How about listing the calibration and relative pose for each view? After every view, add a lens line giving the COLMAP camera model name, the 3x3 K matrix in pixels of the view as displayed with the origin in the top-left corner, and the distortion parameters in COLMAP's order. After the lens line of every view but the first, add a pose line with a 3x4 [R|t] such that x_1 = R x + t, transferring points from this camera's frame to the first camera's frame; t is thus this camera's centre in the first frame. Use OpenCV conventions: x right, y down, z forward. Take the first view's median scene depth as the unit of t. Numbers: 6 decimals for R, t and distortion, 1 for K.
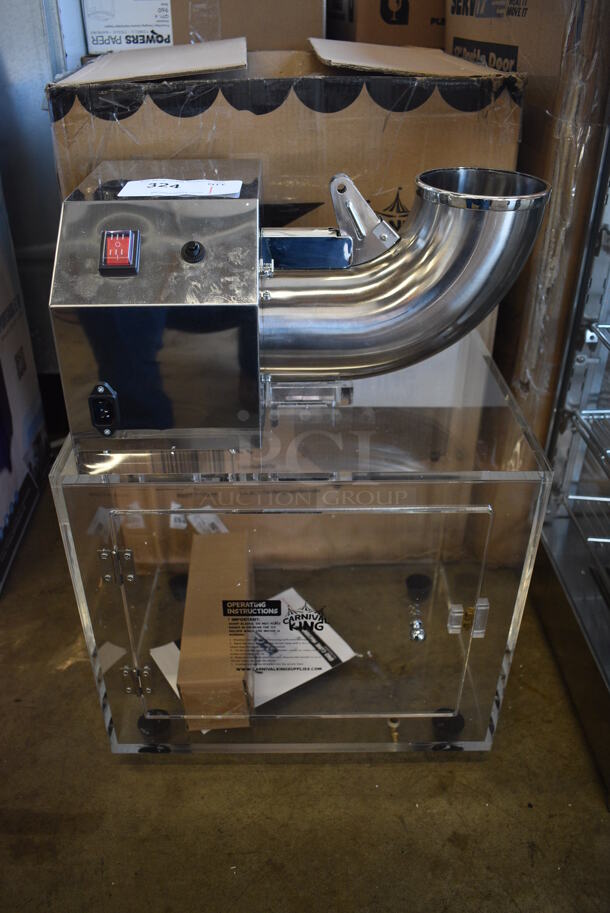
lens RADIAL K [[757.8, 0, 305.0], [0, 757.8, 456.5], [0, 0, 1]] dist [-0.090628, 0.013692]
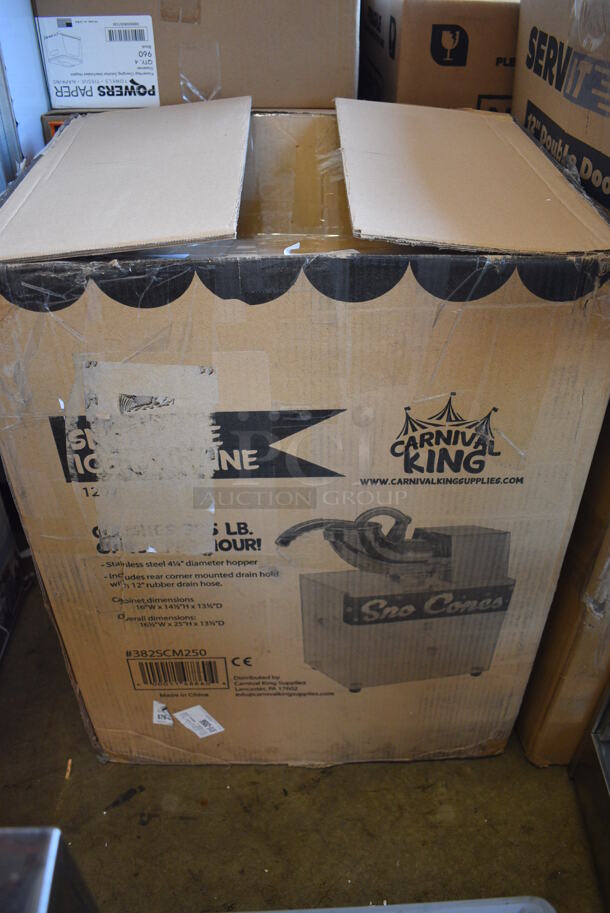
lens RADIAL K [[747.4, 0, 305.0], [0, 747.4, 456.5], [0, 0, 1]] dist [-0.082324, 0.001399]
pose [[0.999135, 0.024323, -0.033729, 0.011837], [-0.020810, 0.994684, 0.100845, -0.377626], [0.036003, -0.100056, 0.994330, 0.292443]]
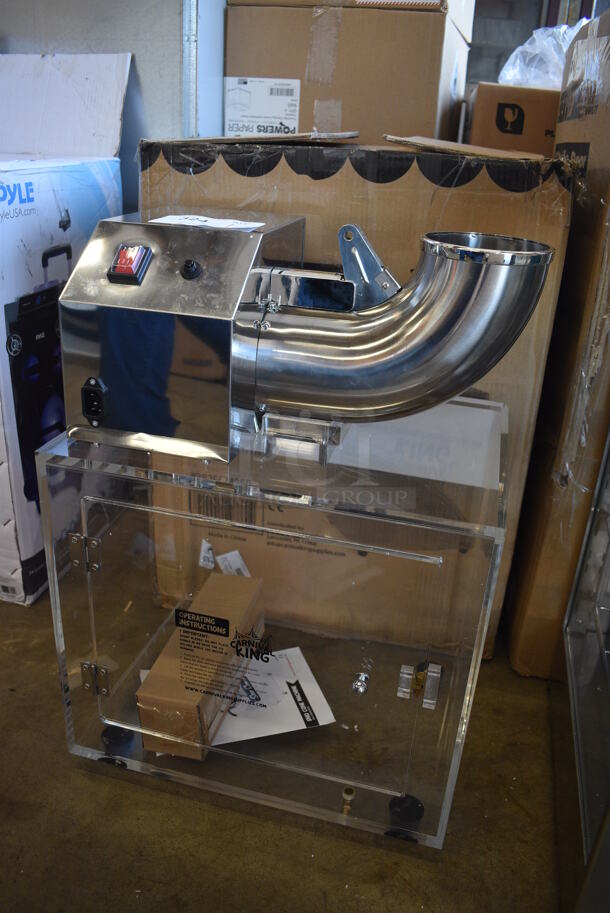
lens RADIAL K [[757.8, 0, 305.0], [0, 757.8, 456.5], [0, 0, 1]] dist [-0.090628, 0.013692]
pose [[0.961953, 0.152230, -0.226875, 0.224458], [-0.186574, 0.972636, -0.138453, 0.085138], [0.199590, 0.175515, 0.964032, 0.012894]]
